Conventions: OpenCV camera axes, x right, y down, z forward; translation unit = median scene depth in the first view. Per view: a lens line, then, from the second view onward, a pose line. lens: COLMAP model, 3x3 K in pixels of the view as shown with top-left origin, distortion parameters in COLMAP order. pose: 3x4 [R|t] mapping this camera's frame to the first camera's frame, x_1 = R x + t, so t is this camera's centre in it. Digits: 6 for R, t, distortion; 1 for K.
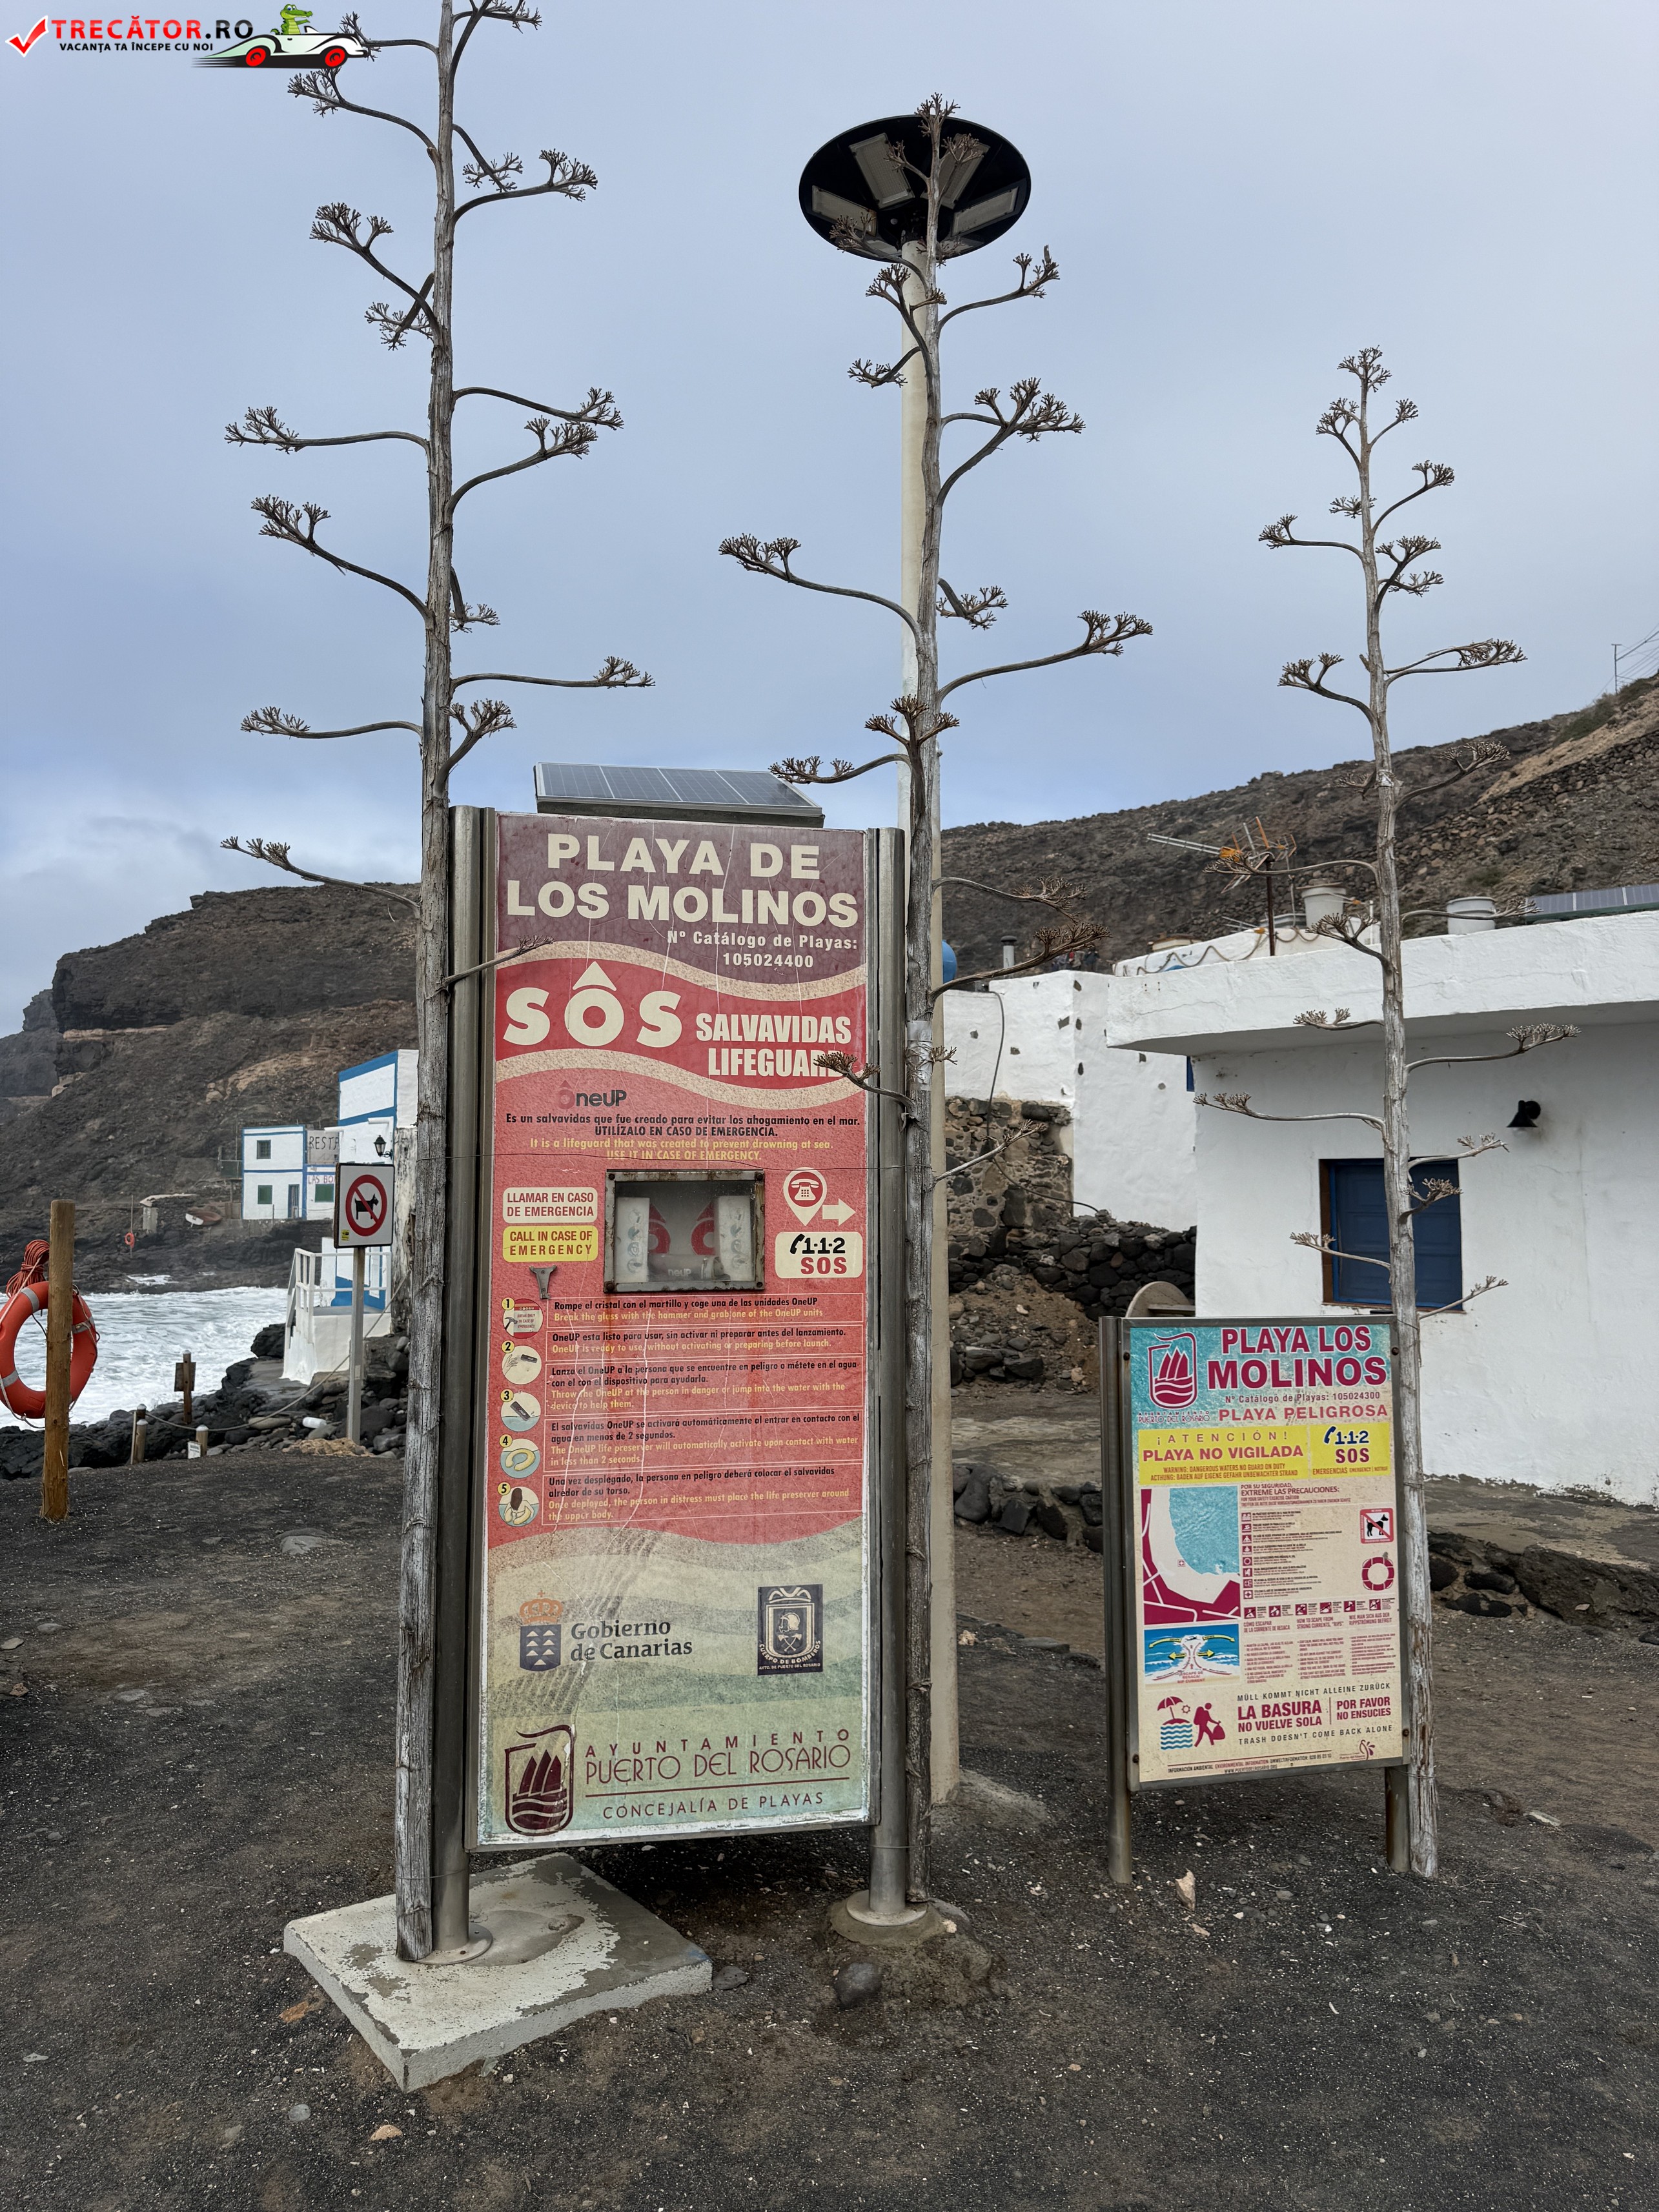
lens RADIAL K [[1555.1, 0, 837.0], [0, 1555.1, 1105.9], [0, 0, 1]] dist [0.081798, -0.103993]
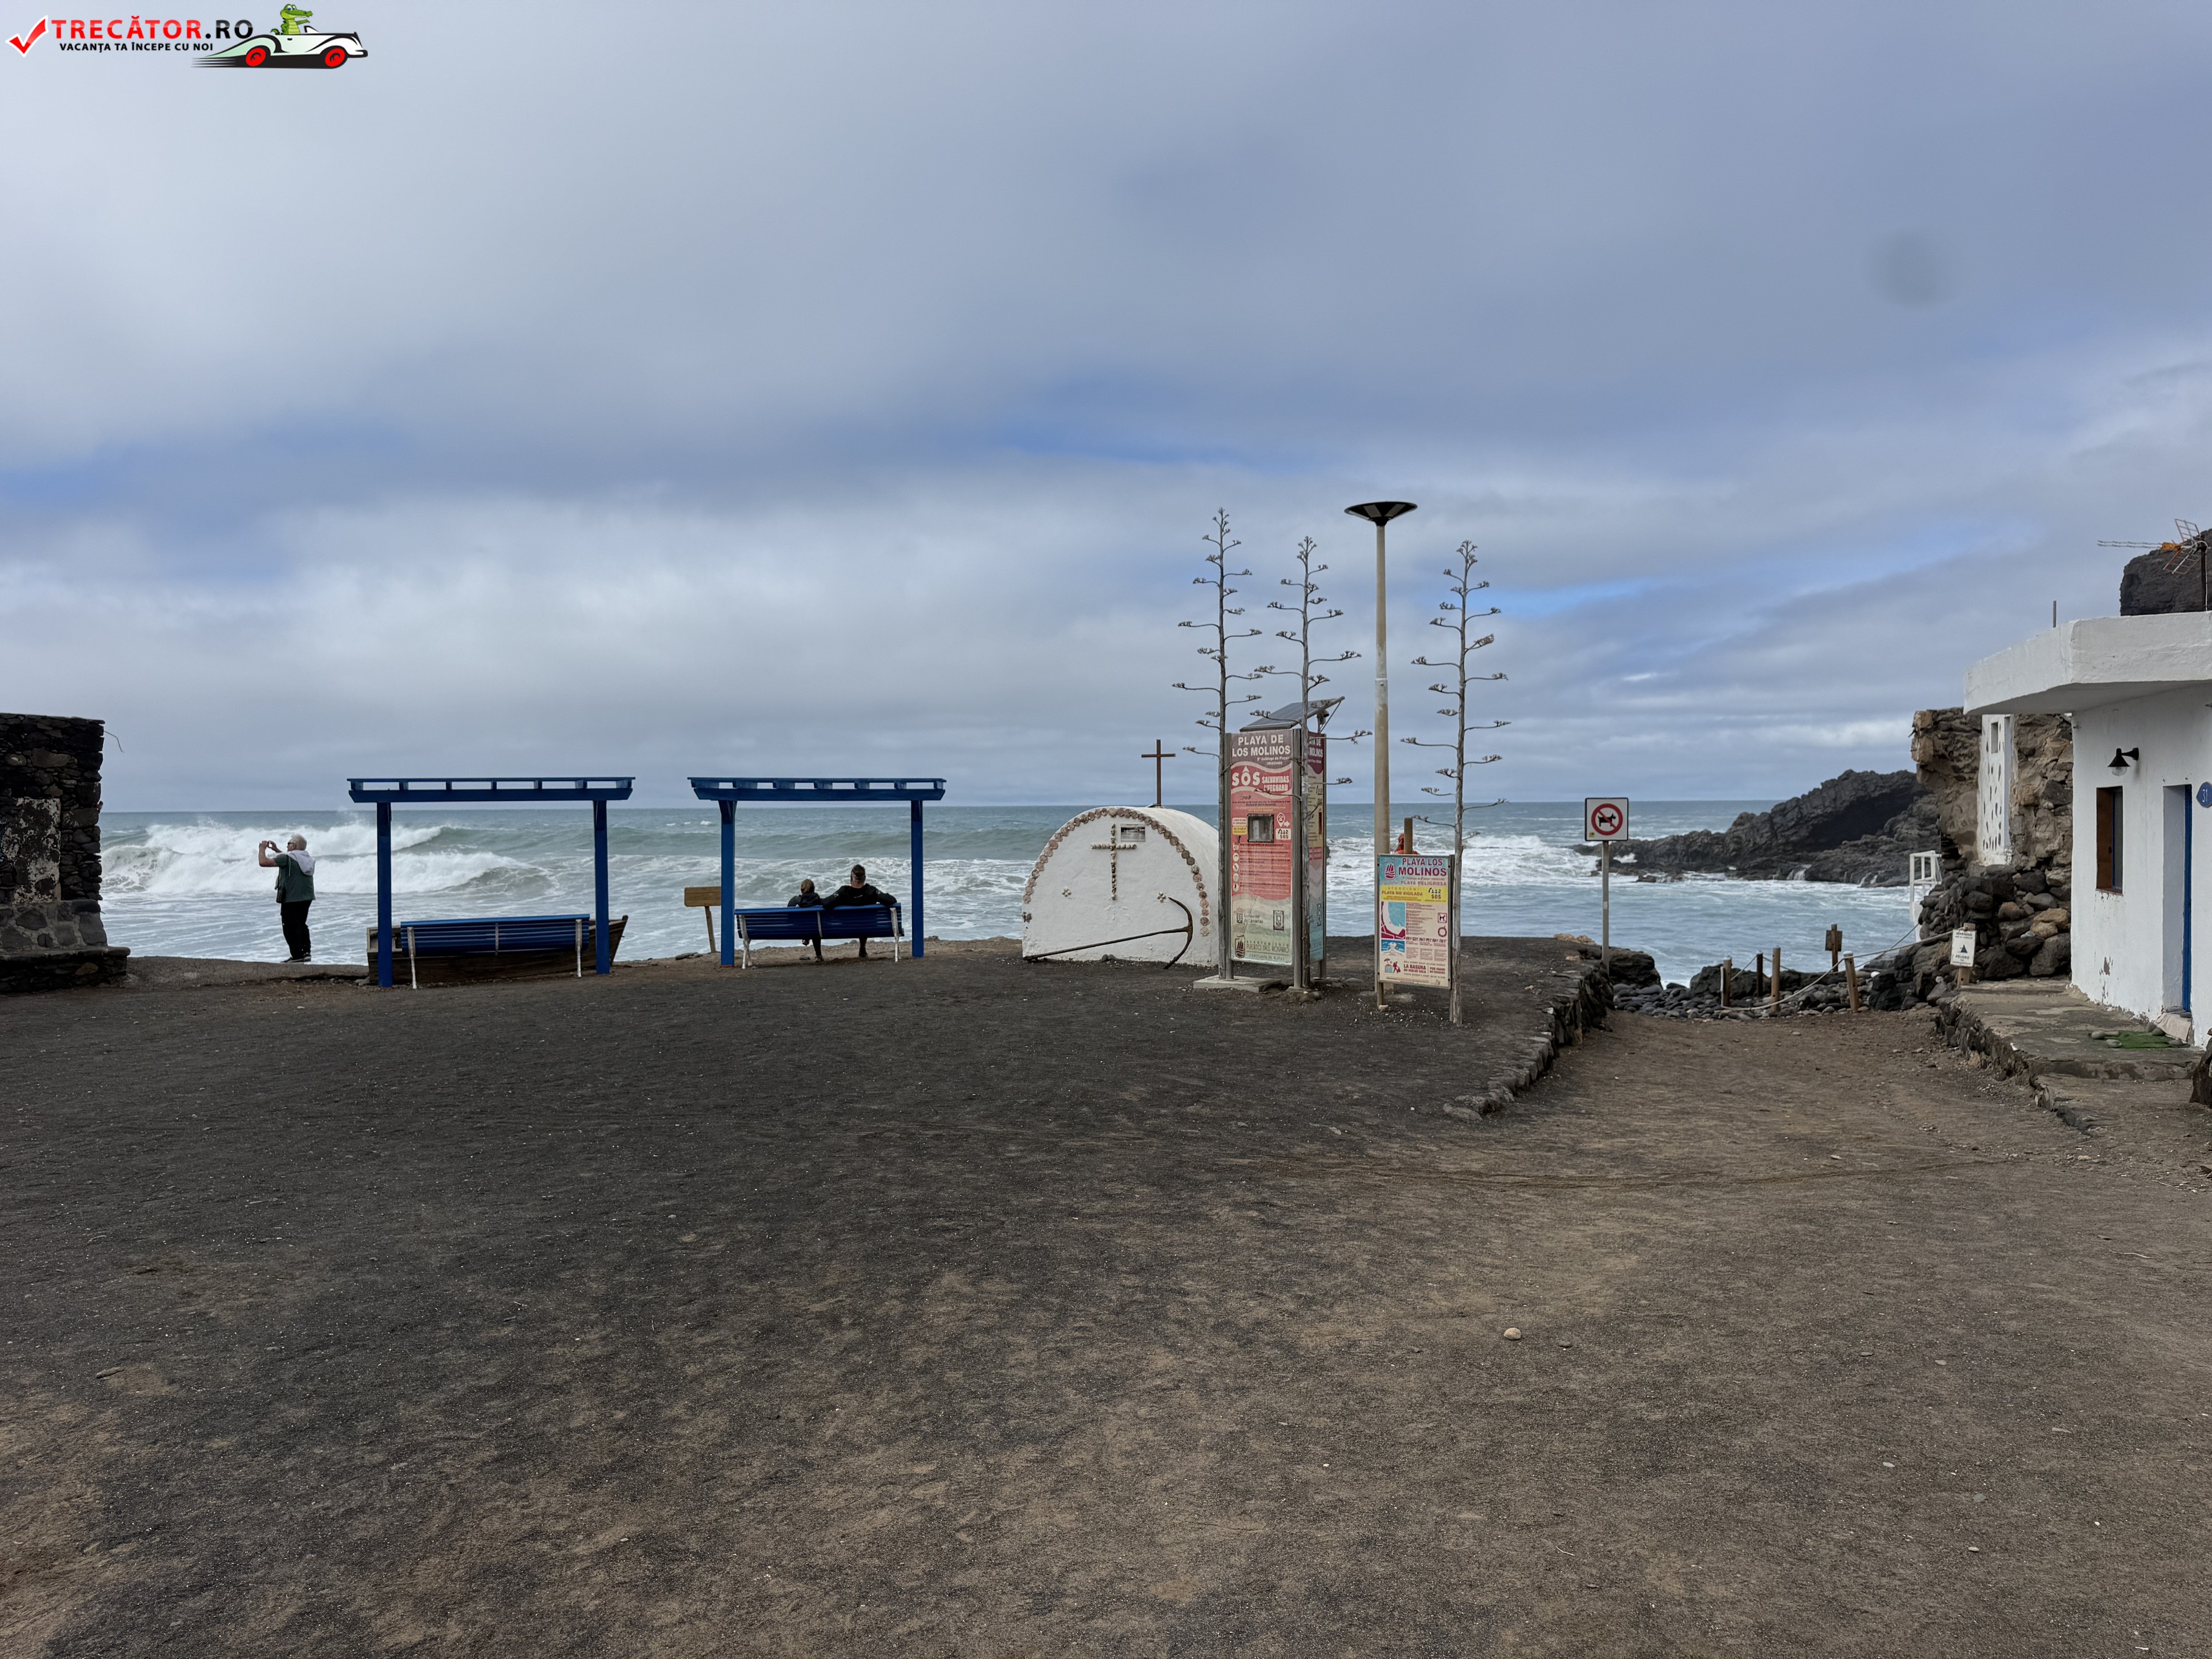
lens RADIAL K [[1555.1, 0, 1058.6], [0, 1555.1, 835.8], [0, 0, 1]] dist [0.081798, -0.103993]
pose [[0.440552, 0.010989, -0.897660, 3.048297], [0.058082, 0.997481, 0.040717, -0.091143], [0.895846, -0.070076, 0.438804, -1.202504]]
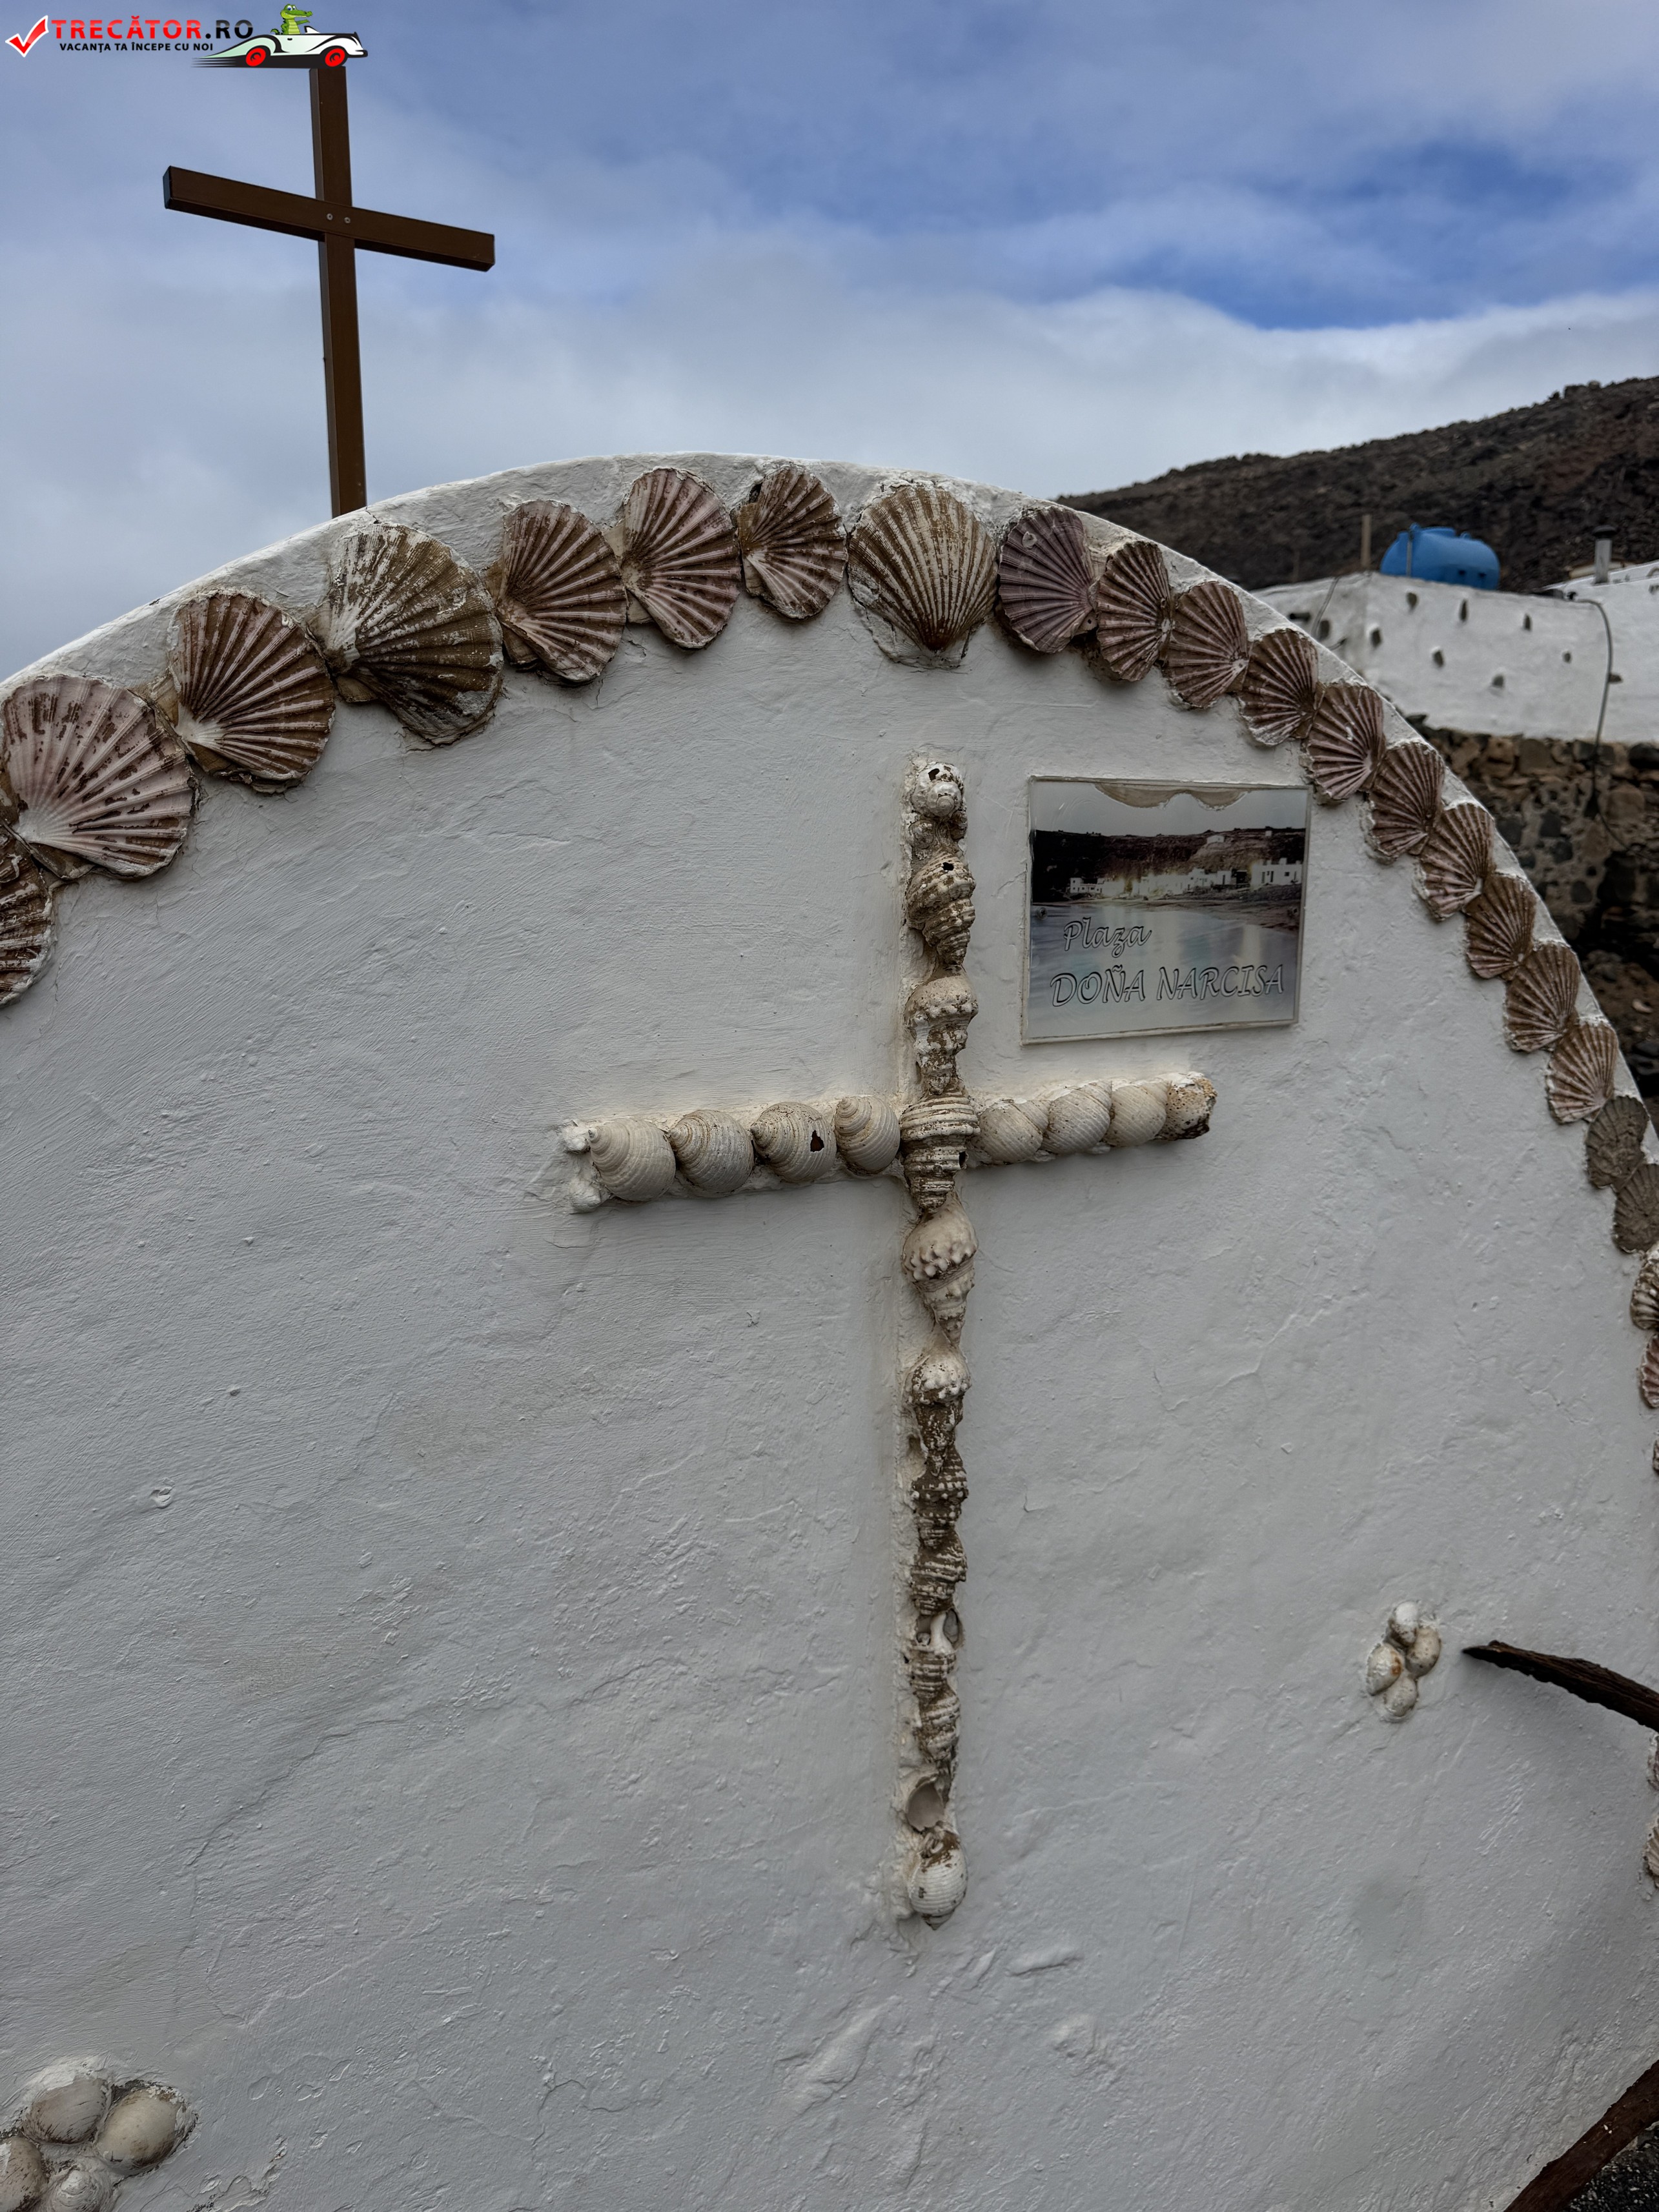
lens RADIAL K [[1555.1, 0, 825.1], [0, 1555.1, 1112.5], [0, 0, 1]] dist [0.081798, -0.103993]
pose [[0.992751, 0.016278, -0.119082, -0.821262], [0.008184, 0.979332, 0.202095, 0.066997], [0.119911, -0.201605, 0.972099, 0.593279]]
